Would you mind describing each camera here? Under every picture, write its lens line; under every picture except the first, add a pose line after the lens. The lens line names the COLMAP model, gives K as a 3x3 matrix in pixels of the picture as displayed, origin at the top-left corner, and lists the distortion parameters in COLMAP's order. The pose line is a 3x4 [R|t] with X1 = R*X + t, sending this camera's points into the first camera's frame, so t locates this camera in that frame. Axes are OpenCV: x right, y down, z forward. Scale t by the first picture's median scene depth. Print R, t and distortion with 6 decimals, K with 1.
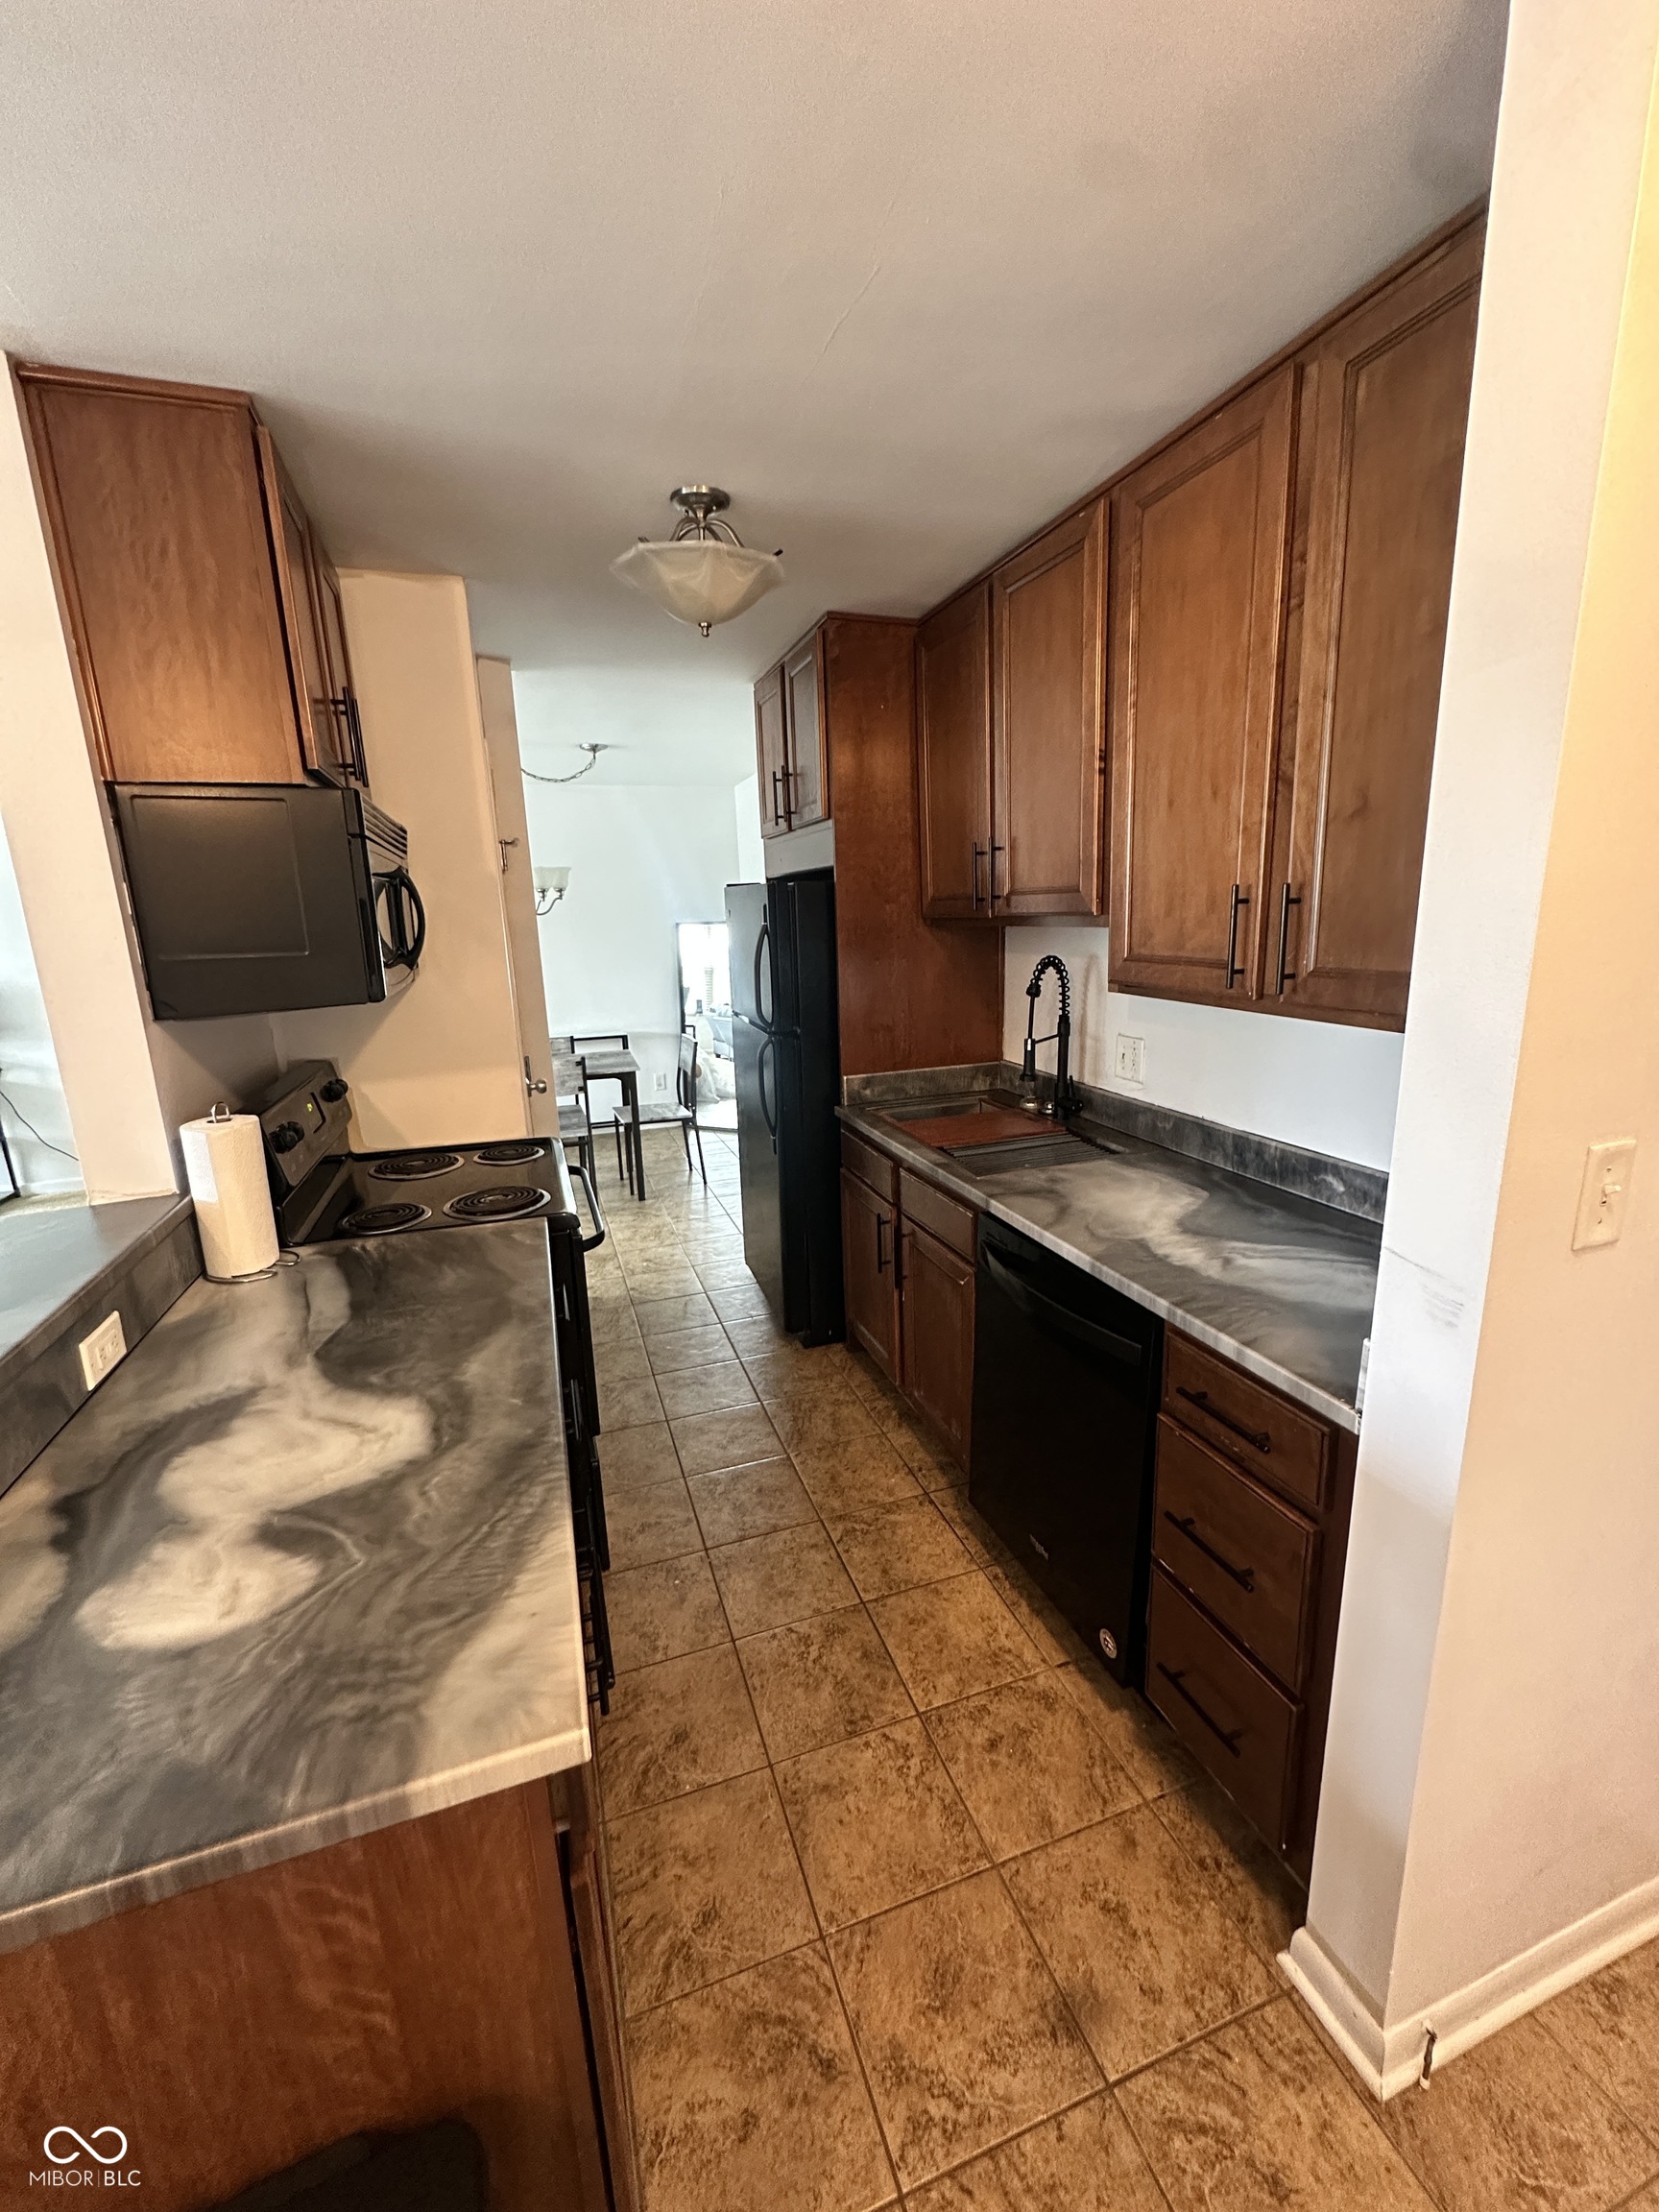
lens RADIAL K [[885.3, 0, 829.5], [0, 885.3, 1106.0], [0, 0, 1]] dist [0.001077, -0.002982]
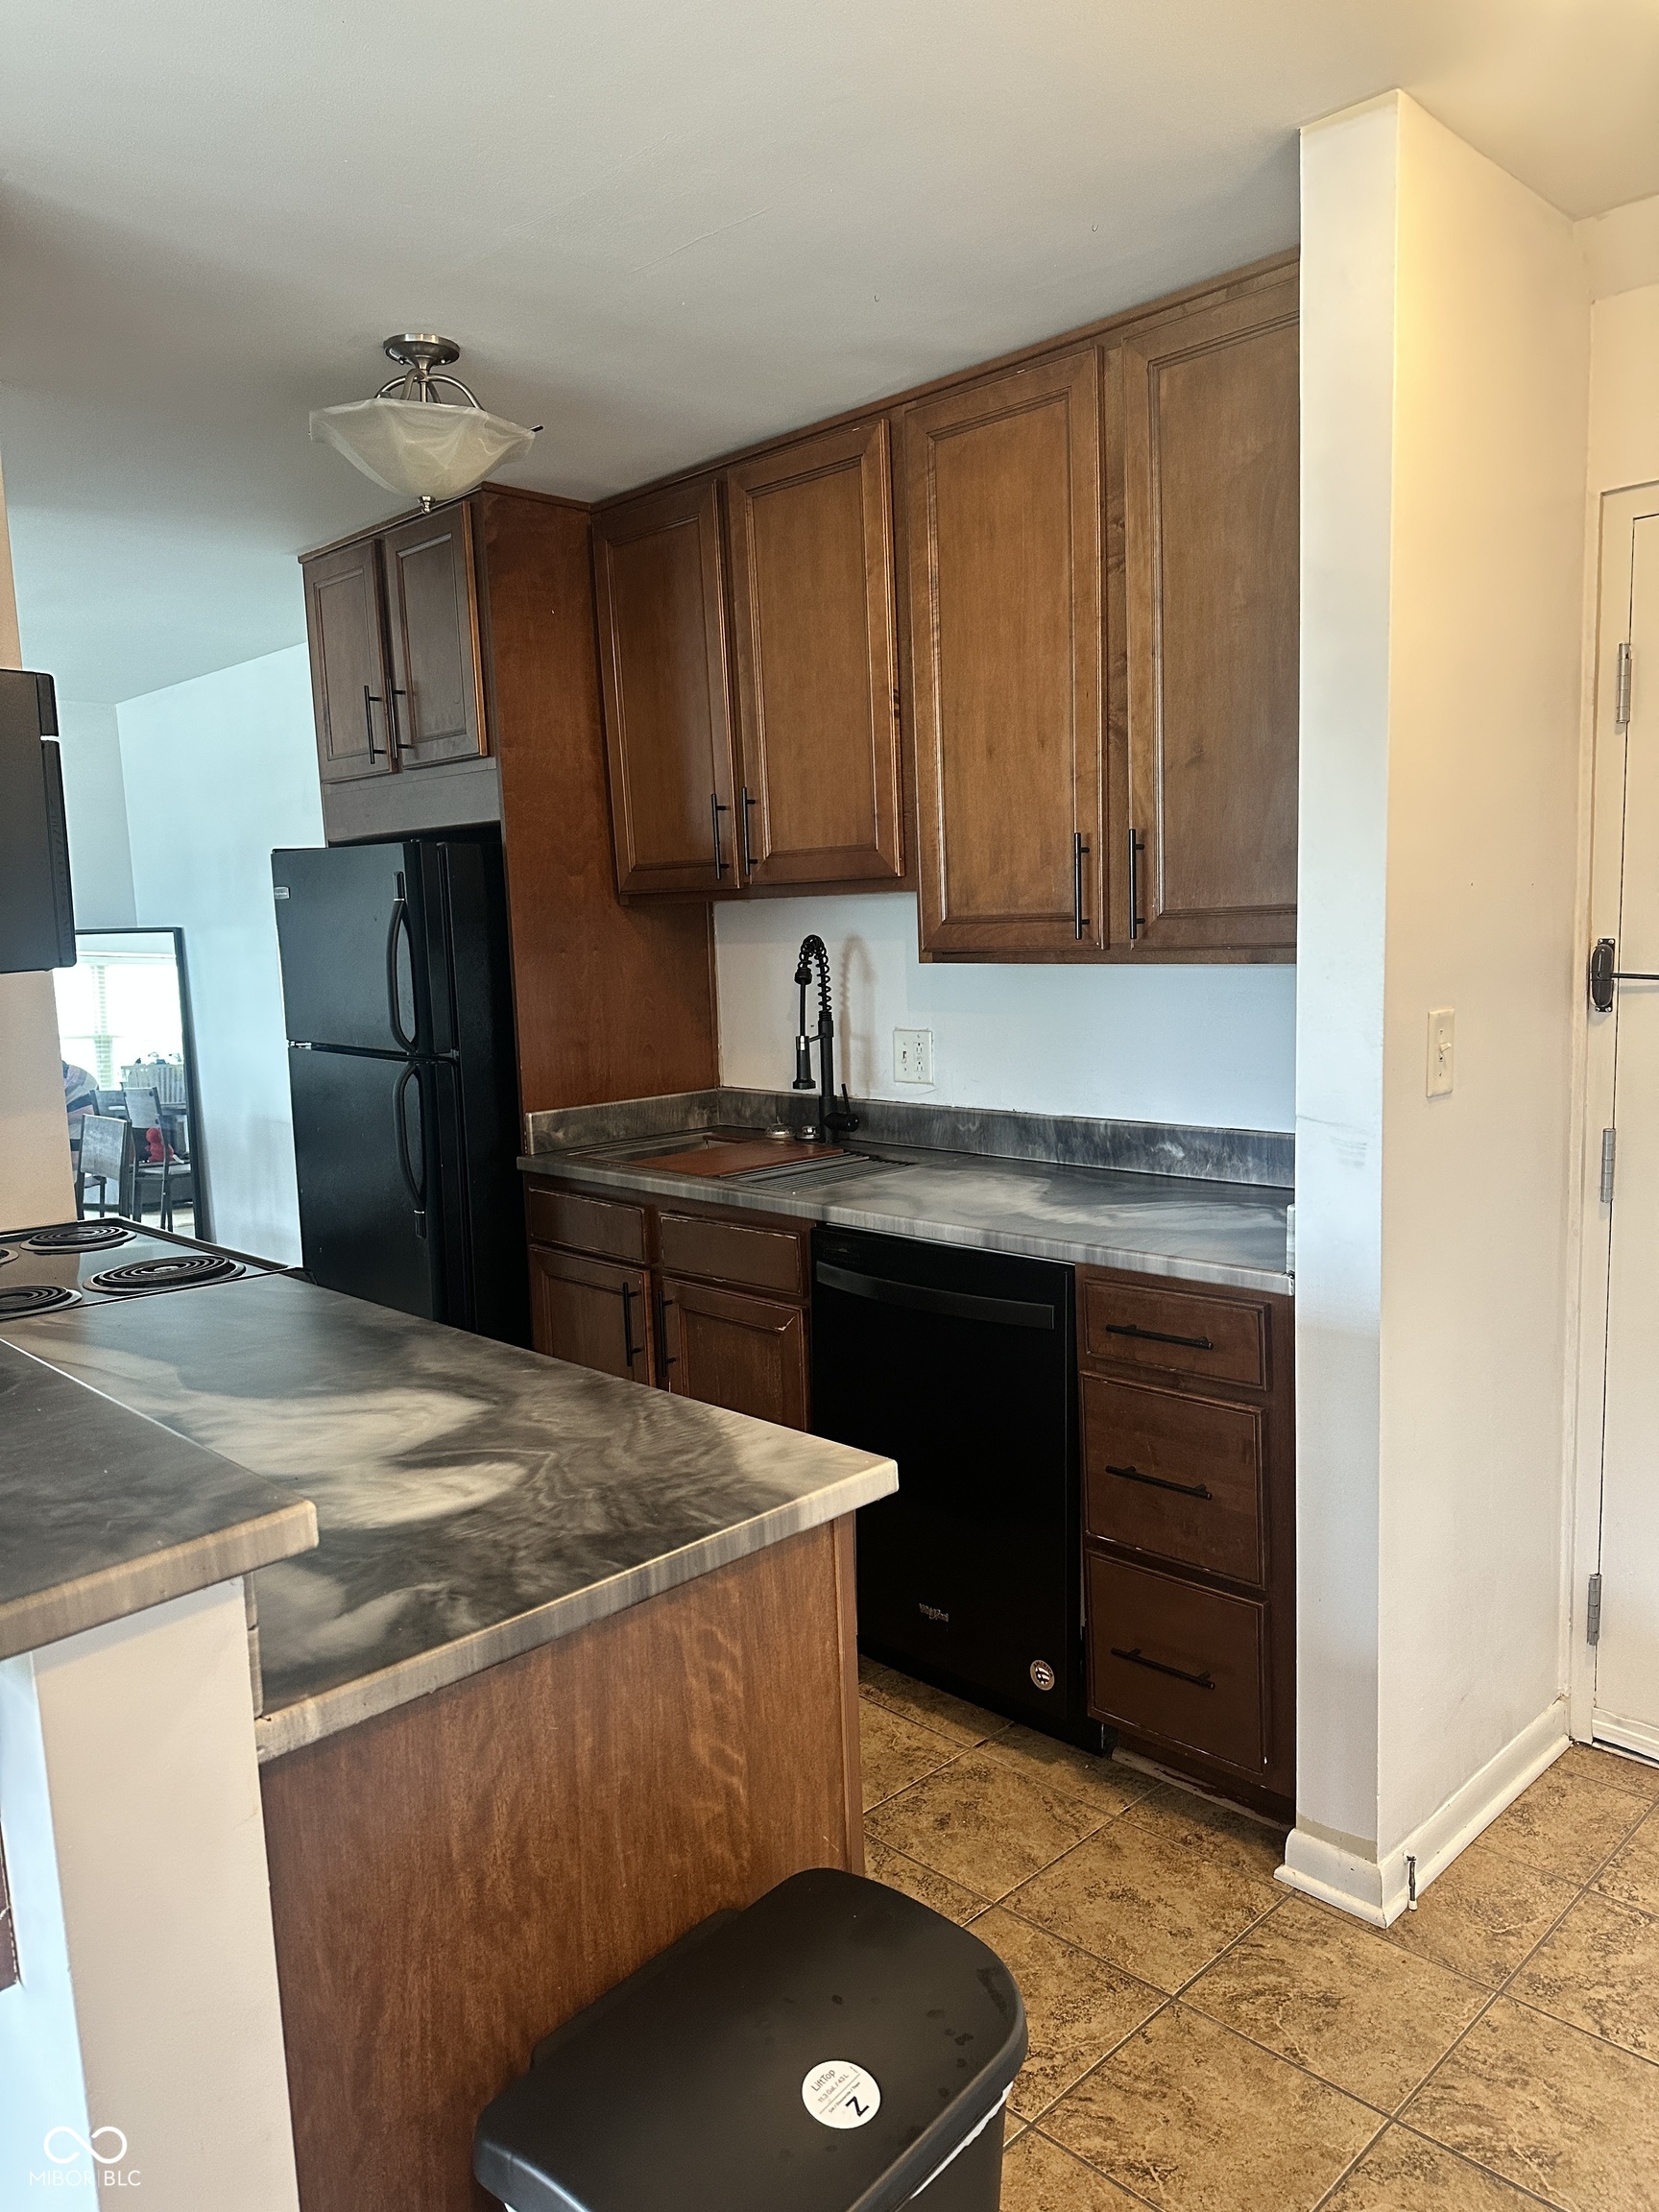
lens RADIAL K [[1533.6, 0, 827.5], [0, 1533.6, 1118.7], [0, 0, 1]] dist [0.139454, -0.252487]
pose [[0.905331, -0.055108, 0.421117, -0.535953], [0.098813, 0.991667, -0.082661, 0.180172], [-0.413053, 0.116448, 0.903232, -0.399783]]
